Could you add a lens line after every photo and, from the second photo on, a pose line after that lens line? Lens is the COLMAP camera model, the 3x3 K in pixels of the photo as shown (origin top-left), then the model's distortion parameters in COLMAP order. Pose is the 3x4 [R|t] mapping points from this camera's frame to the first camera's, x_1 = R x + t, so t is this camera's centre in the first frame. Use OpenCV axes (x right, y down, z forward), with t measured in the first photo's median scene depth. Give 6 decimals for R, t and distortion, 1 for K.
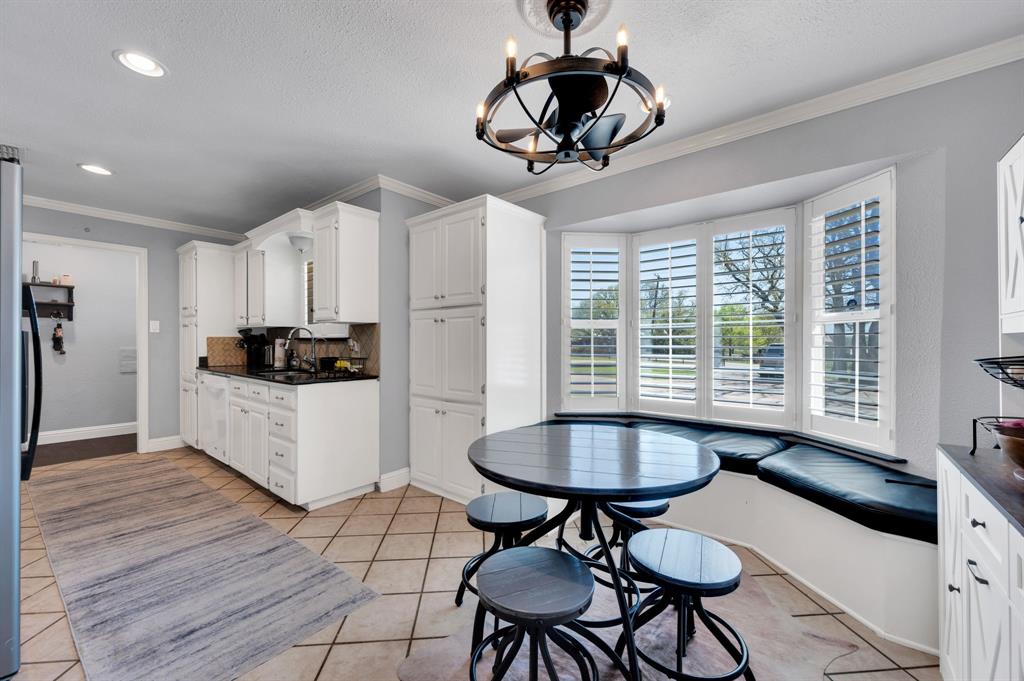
lens RADIAL K [[404.8, 0, 510.8], [0, 404.8, 345.6], [0, 0, 1]] dist [-0.000043, -0.000151]
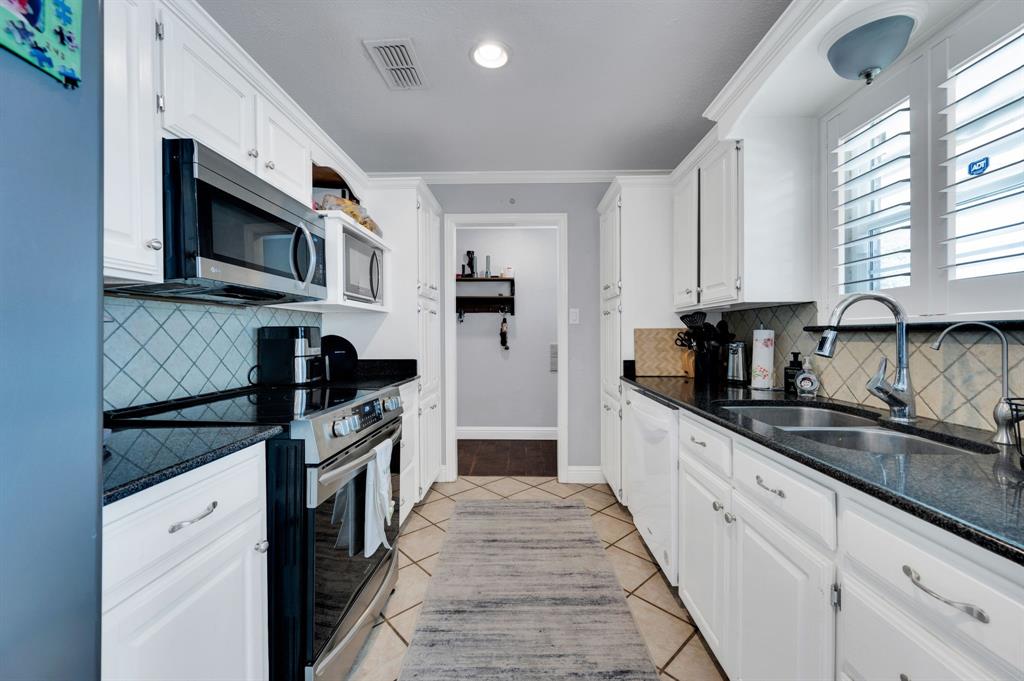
lens RADIAL K [[404.8, 0, 522.6], [0, 404.8, 340.1], [0, 0, 1]] dist [-0.000043, -0.000151]
pose [[0.630172, 0.003587, -0.776448, -0.480773], [-0.002758, 0.999993, 0.002381, -0.006046], [0.776451, 0.000641, 0.630177, 0.607737]]
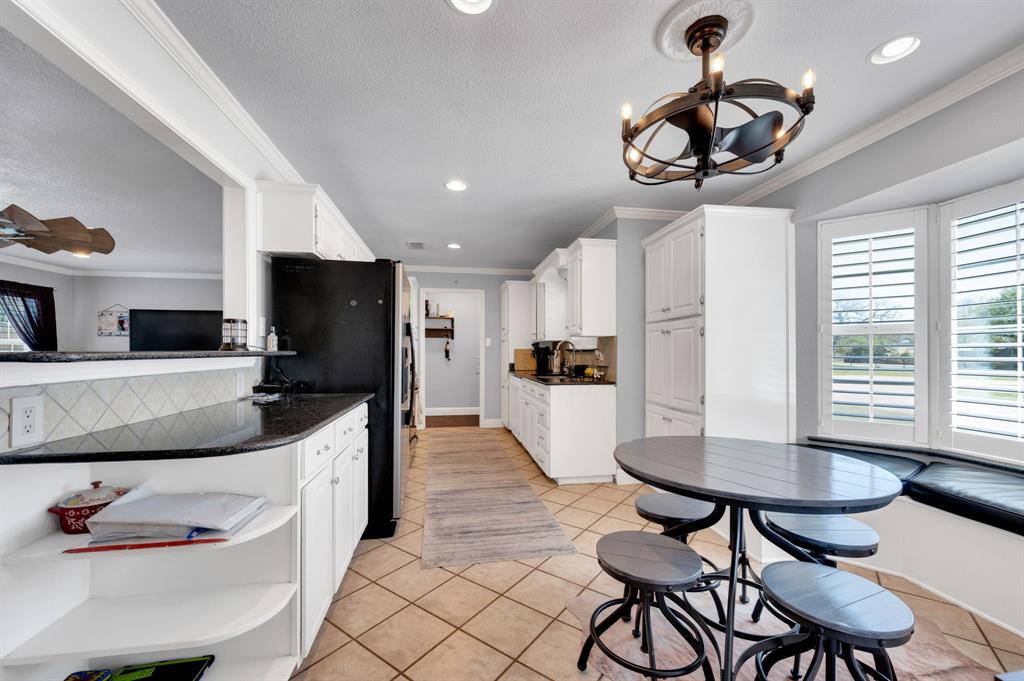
lens RADIAL K [[404.8, 0, 512.8], [0, 404.8, 355.7], [0, 0, 1]] dist [-0.000043, -0.000151]
pose [[0.749215, 0.004003, -0.662315, 0.208232], [-0.004533, 0.999989, 0.000915, 0.000085], [0.662312, 0.002317, 0.749225, -0.050252]]
